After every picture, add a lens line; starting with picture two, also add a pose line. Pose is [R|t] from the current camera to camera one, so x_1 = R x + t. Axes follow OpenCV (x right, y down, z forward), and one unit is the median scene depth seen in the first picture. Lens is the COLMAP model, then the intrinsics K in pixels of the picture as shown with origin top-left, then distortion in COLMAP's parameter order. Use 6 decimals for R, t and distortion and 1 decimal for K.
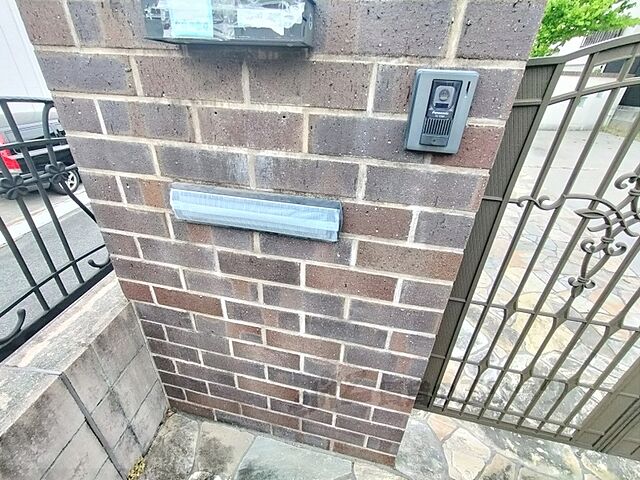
lens RADIAL K [[296.5, 0, 318.2], [0, 296.5, 239.4], [0, 0, 1]] dist [-0.000641, 0.000932]
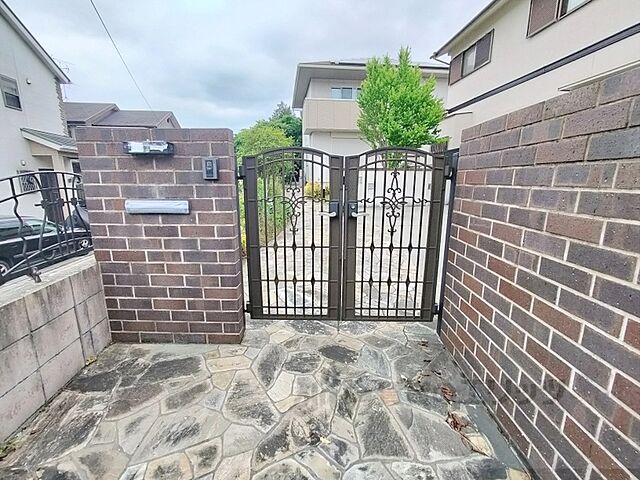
lens RADIAL K [[296.5, 0, 320.0], [0, 296.5, 239.8], [0, 0, 1]] dist [-0.000641, 0.000932]
pose [[0.979967, -0.075503, 0.184295, 0.681381], [0.127244, 0.949224, -0.287719, 1.115493], [-0.153214, 0.305405, 0.939815, -1.625154]]
